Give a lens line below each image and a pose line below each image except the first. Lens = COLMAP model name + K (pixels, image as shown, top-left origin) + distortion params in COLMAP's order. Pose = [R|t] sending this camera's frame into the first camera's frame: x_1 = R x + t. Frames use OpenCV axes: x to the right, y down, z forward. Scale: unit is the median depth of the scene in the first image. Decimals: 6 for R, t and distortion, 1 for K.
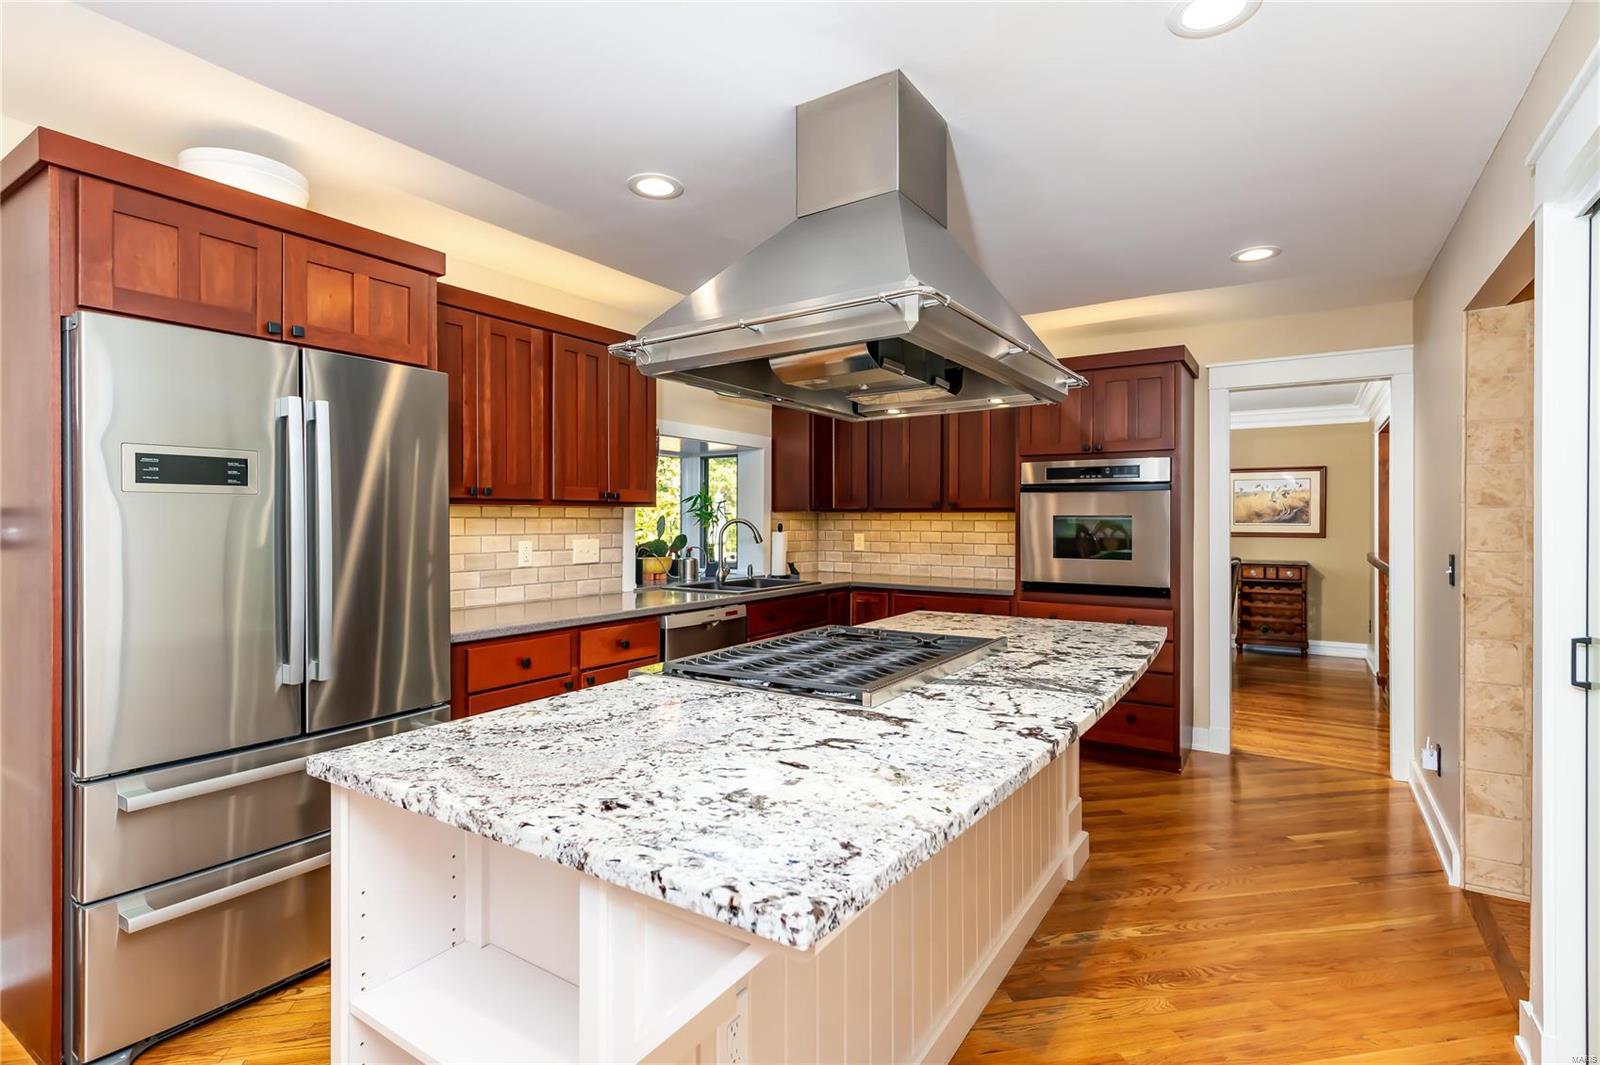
lens RADIAL K [[759.5, 0, 807.8], [0, 759.5, 524.7], [0, 0, 1]] dist [0.004731, 0.000275]
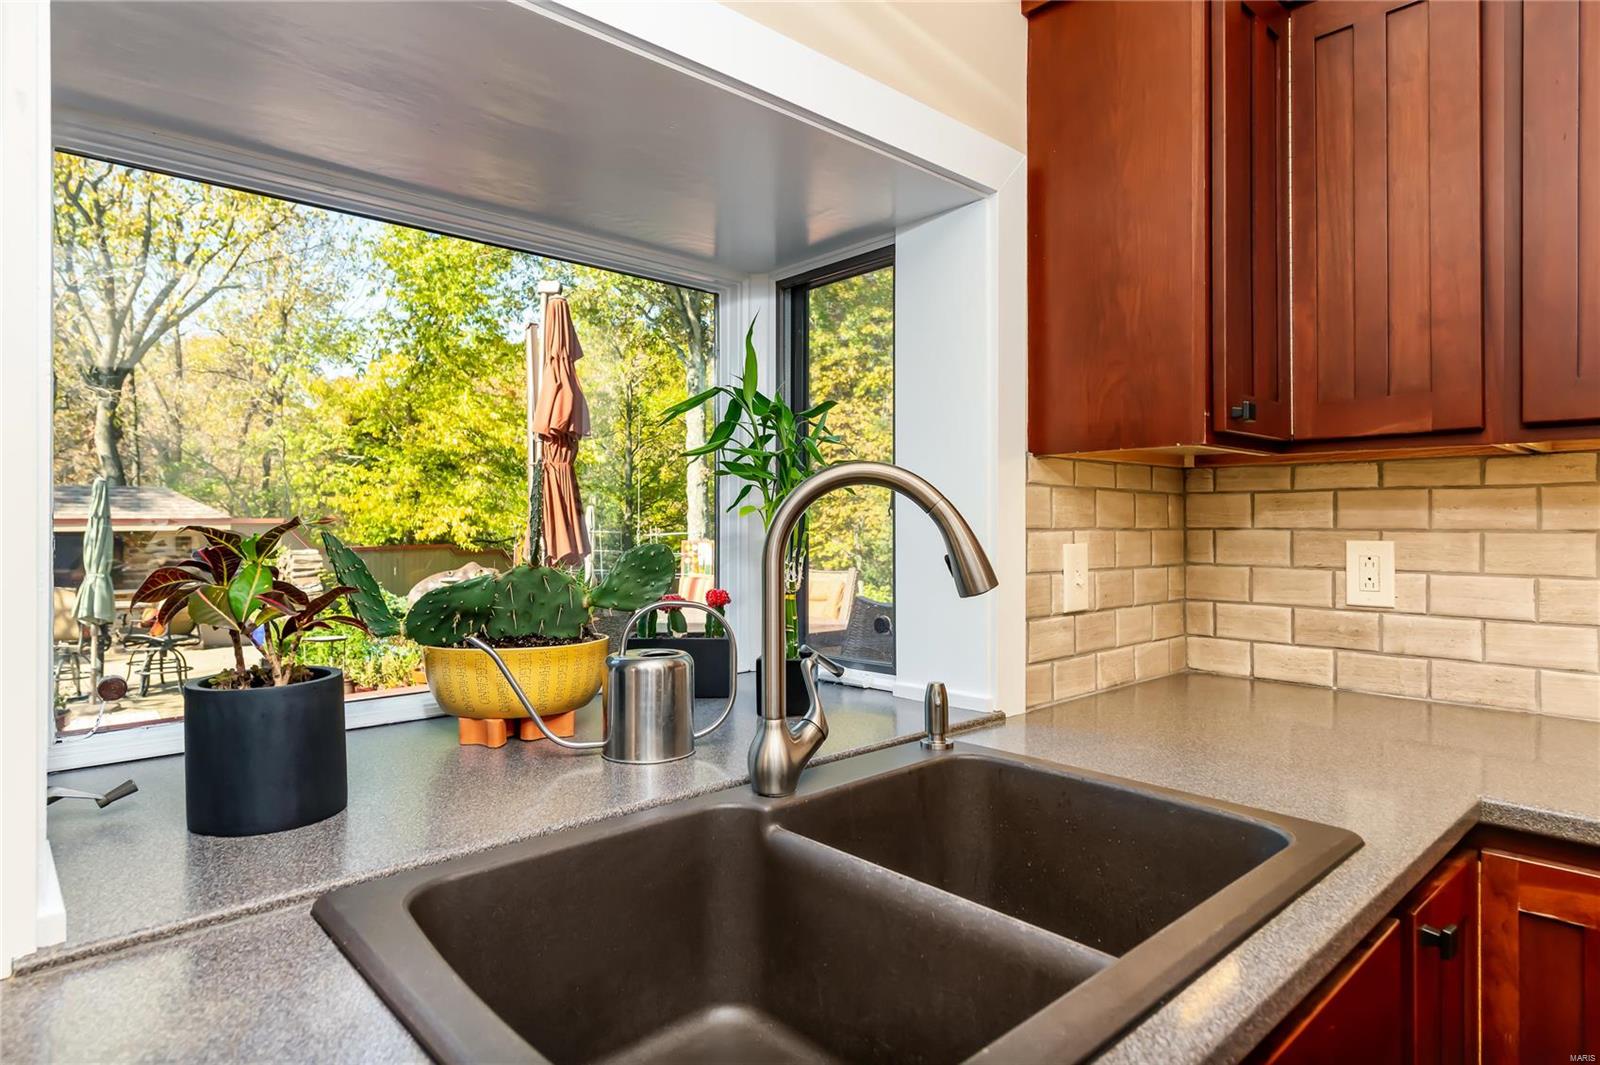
lens RADIAL K [[901.4, 0, 803.5], [0, 901.4, 522.7], [0, 0, 1]] dist [0.002228, 0.001705]
pose [[0.966314, -0.005243, -0.257312, -0.055183], [0.002519, 0.999937, -0.010912, 0.011141], [0.257353, 0.009896, 0.966267, 0.886727]]
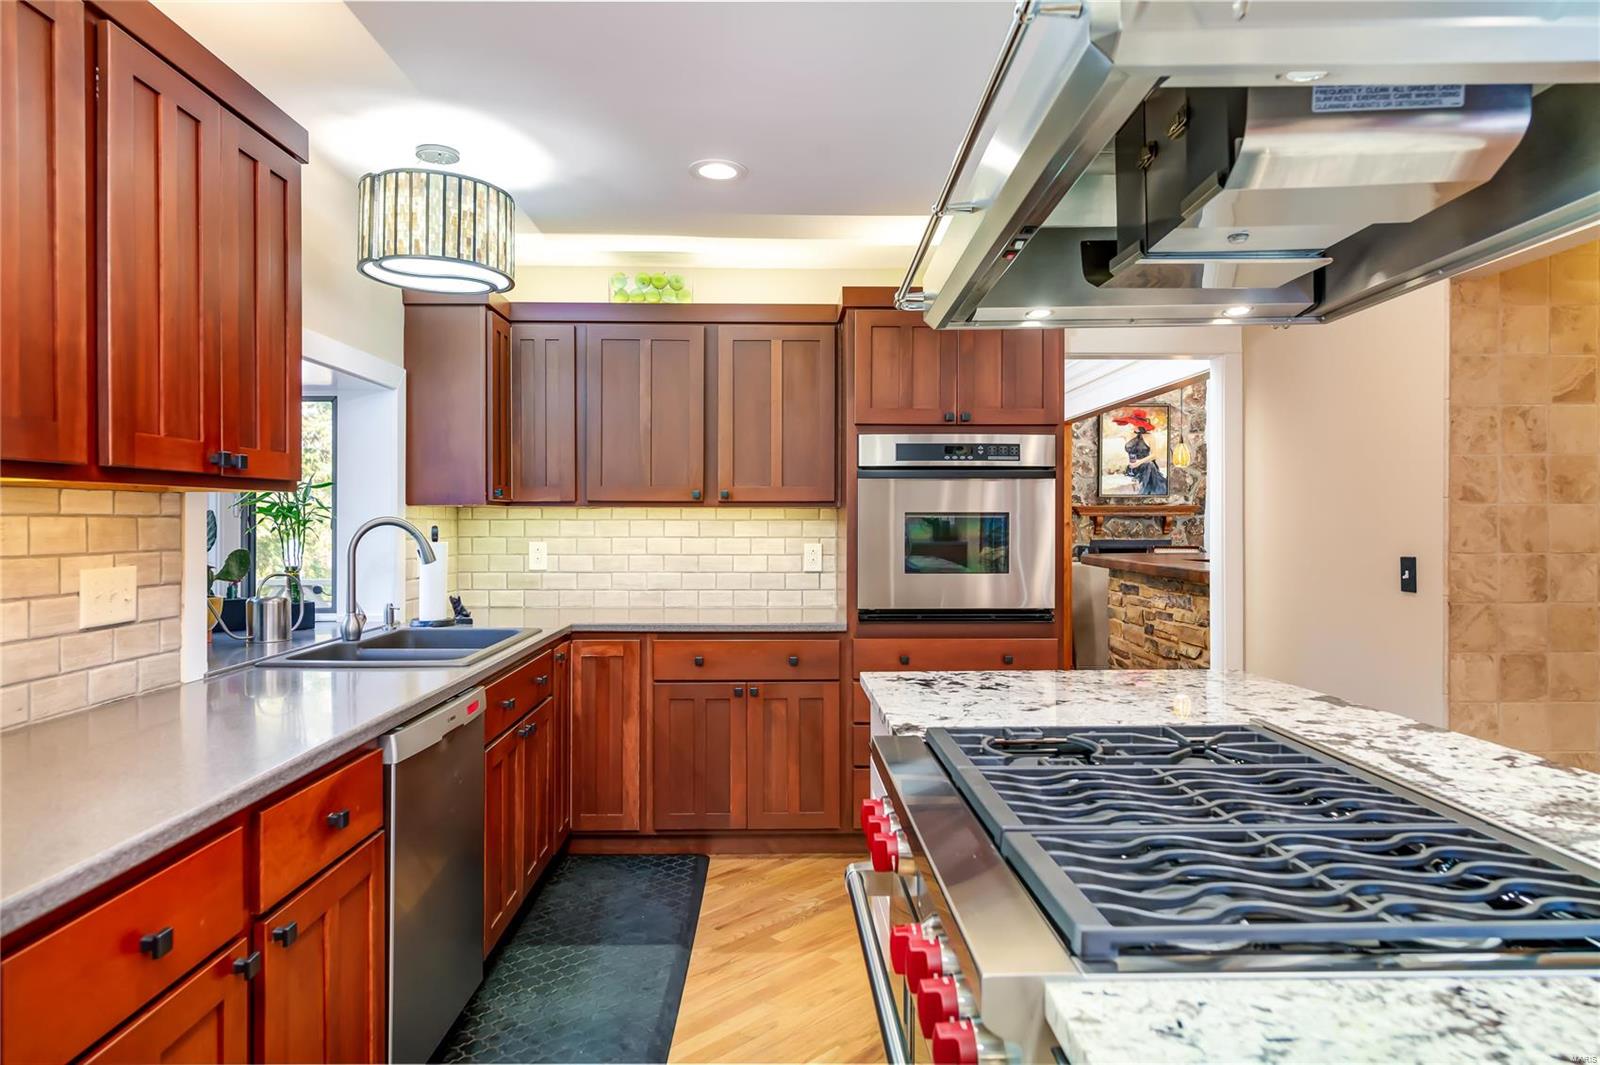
lens RADIAL K [[953.9, 0, 791.5], [0, 953.9, 518.5], [0, 0, 1]] dist [-0.001006, -0.002003]
pose [[0.835595, -0.001381, 0.549345, -0.248629], [0.005834, 0.999963, -0.006360, -0.001564], [-0.549315, 0.008519, 0.835572, 0.339645]]
